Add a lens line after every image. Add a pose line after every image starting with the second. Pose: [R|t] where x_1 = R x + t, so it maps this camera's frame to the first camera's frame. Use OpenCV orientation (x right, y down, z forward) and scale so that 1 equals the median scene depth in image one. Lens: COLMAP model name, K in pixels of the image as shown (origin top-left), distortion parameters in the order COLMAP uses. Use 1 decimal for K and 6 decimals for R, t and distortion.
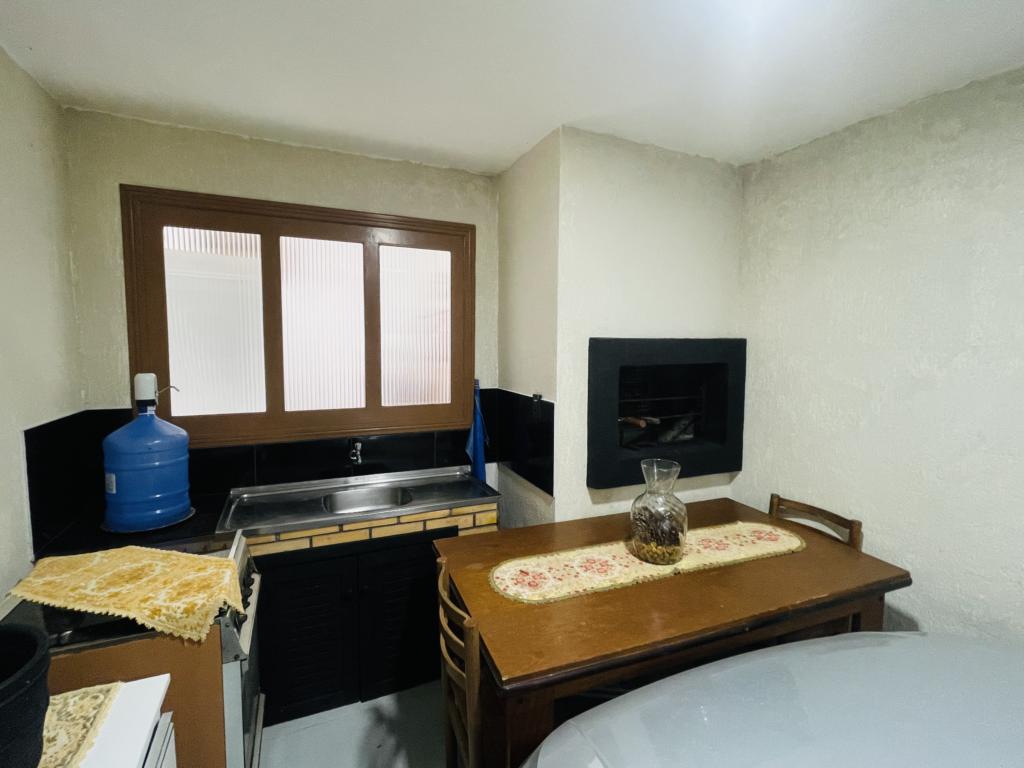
lens RADIAL K [[483.3, 0, 517.9], [0, 483.3, 373.4], [0, 0, 1]] dist [-0.005749, -0.000415]
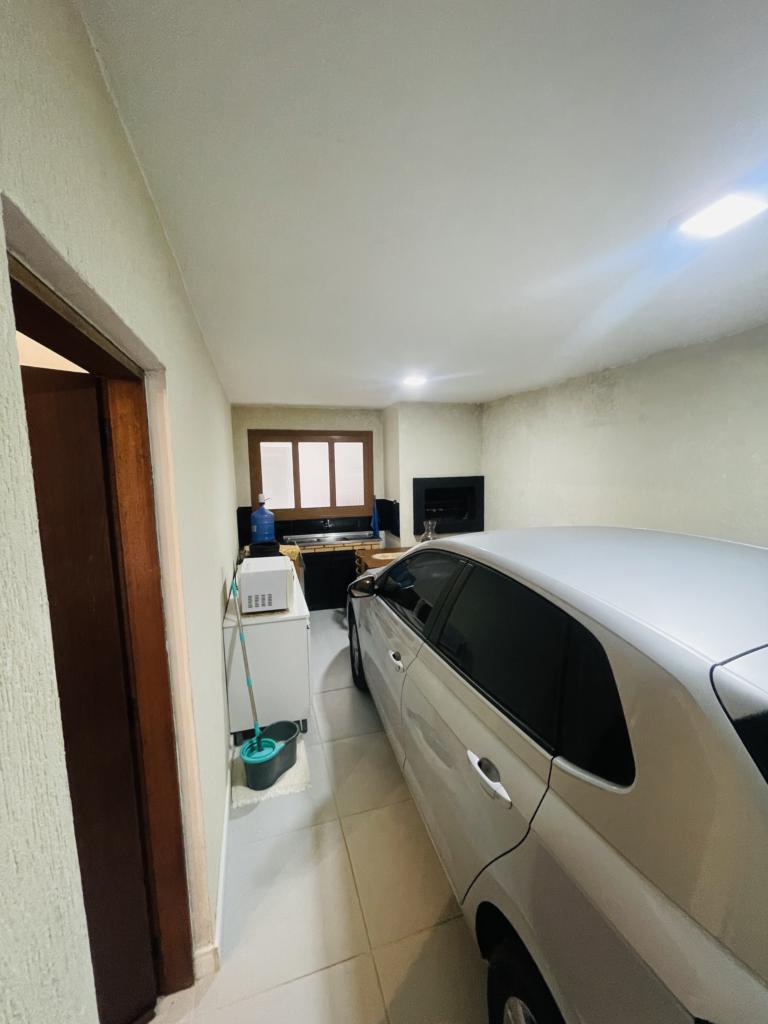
lens RADIAL K [[413.6, 0, 386.3], [0, 413.6, 521.2], [0, 0, 1]] dist [0.004786, -0.000050]
pose [[0.989509, -0.007377, -0.144283, 0.313950], [0.014846, 0.998601, 0.050756, 0.042858], [0.143707, -0.052366, 0.988234, -1.208514]]
